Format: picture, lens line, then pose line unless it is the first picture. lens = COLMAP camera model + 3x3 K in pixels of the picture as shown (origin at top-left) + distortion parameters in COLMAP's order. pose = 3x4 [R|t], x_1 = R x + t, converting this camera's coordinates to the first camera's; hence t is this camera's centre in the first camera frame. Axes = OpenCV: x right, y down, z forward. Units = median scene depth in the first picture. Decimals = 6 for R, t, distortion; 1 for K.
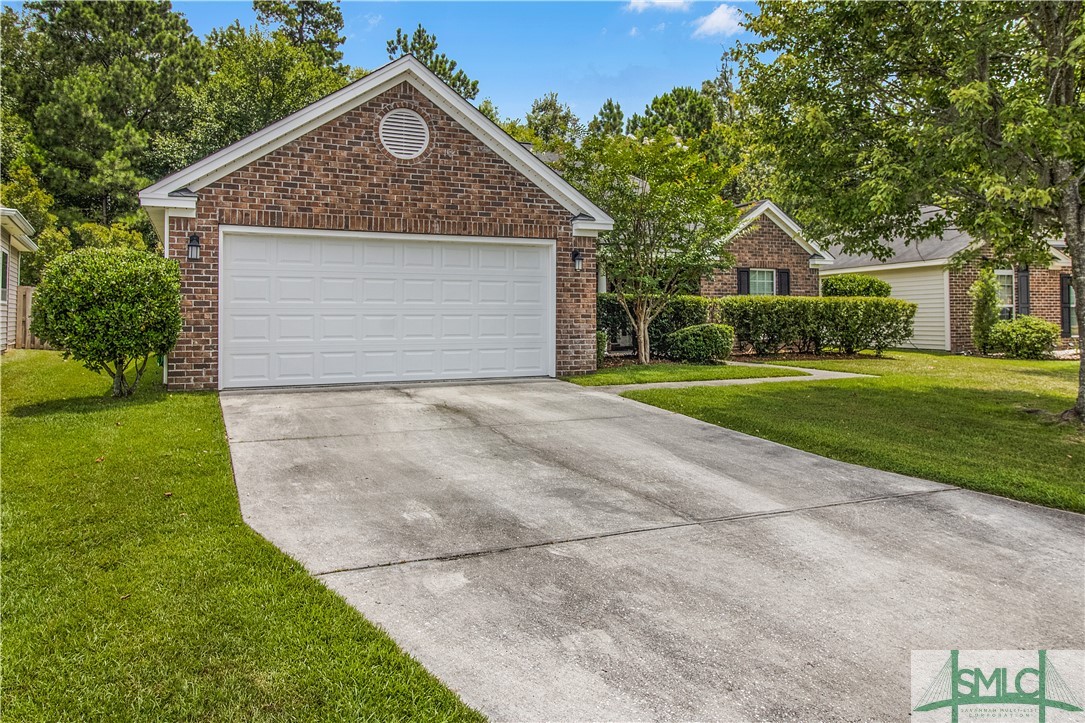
lens RADIAL K [[742.2, 0, 542.4], [0, 742.2, 304.5], [0, 0, 1]] dist [0.002153, -0.000187]
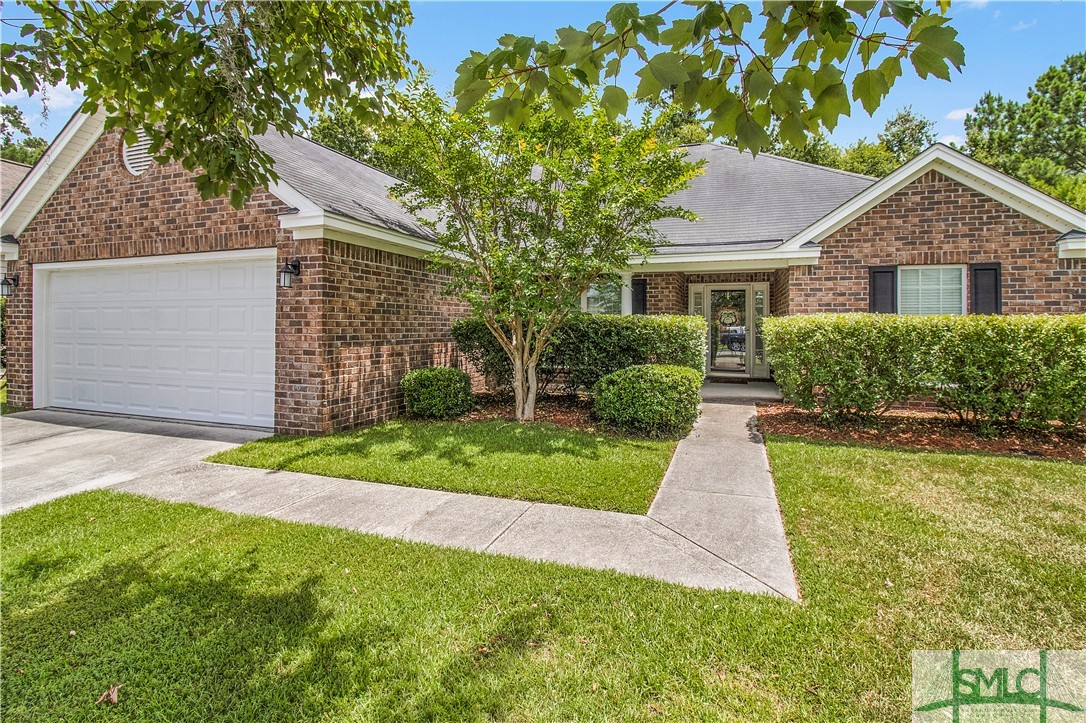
lens RADIAL K [[515.8, 0, 547.3], [0, 515.8, 323.0], [0, 0, 1]] dist [-0.014213, -0.000818]
pose [[0.732969, 0.000464, -0.680262, 0.555896], [0.007999, 0.999925, 0.009300, -0.015018], [0.680215, -0.012258, 0.732910, 0.801606]]
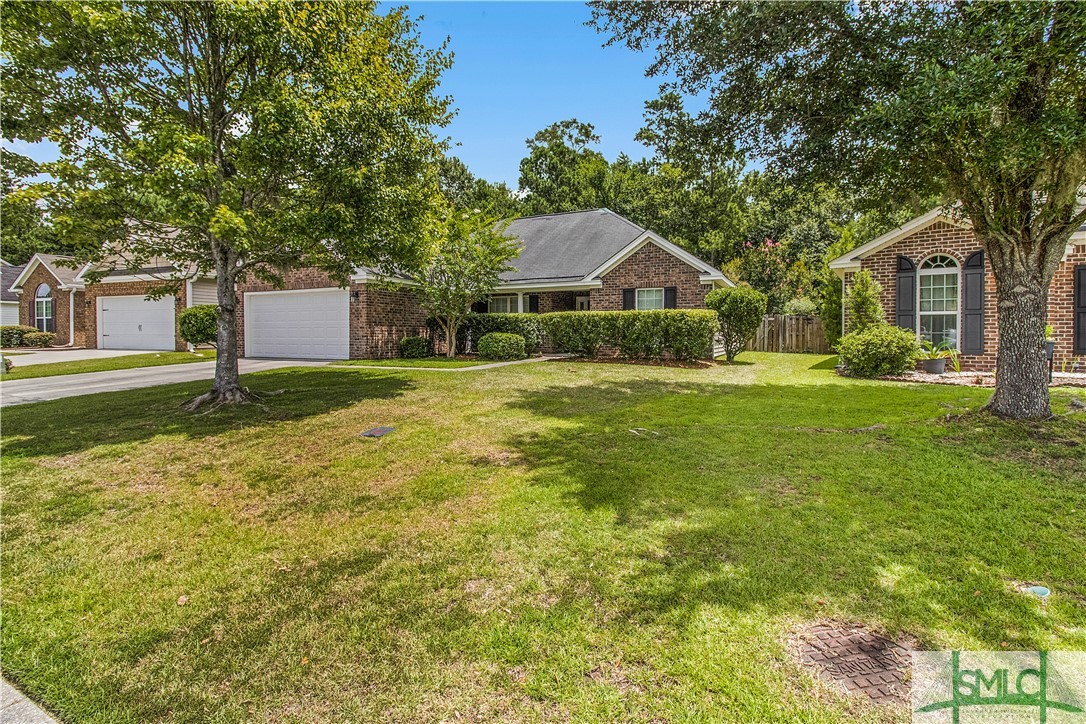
lens RADIAL K [[513.6, 0, 547.2], [0, 513.6, 334.3], [0, 0, 1]] dist [-0.015286, -0.000703]
pose [[0.661202, 0.002395, -0.750204, 1.293518], [0.013816, 0.999786, 0.015369, 0.019005], [0.750081, -0.020527, 0.661027, 0.517812]]
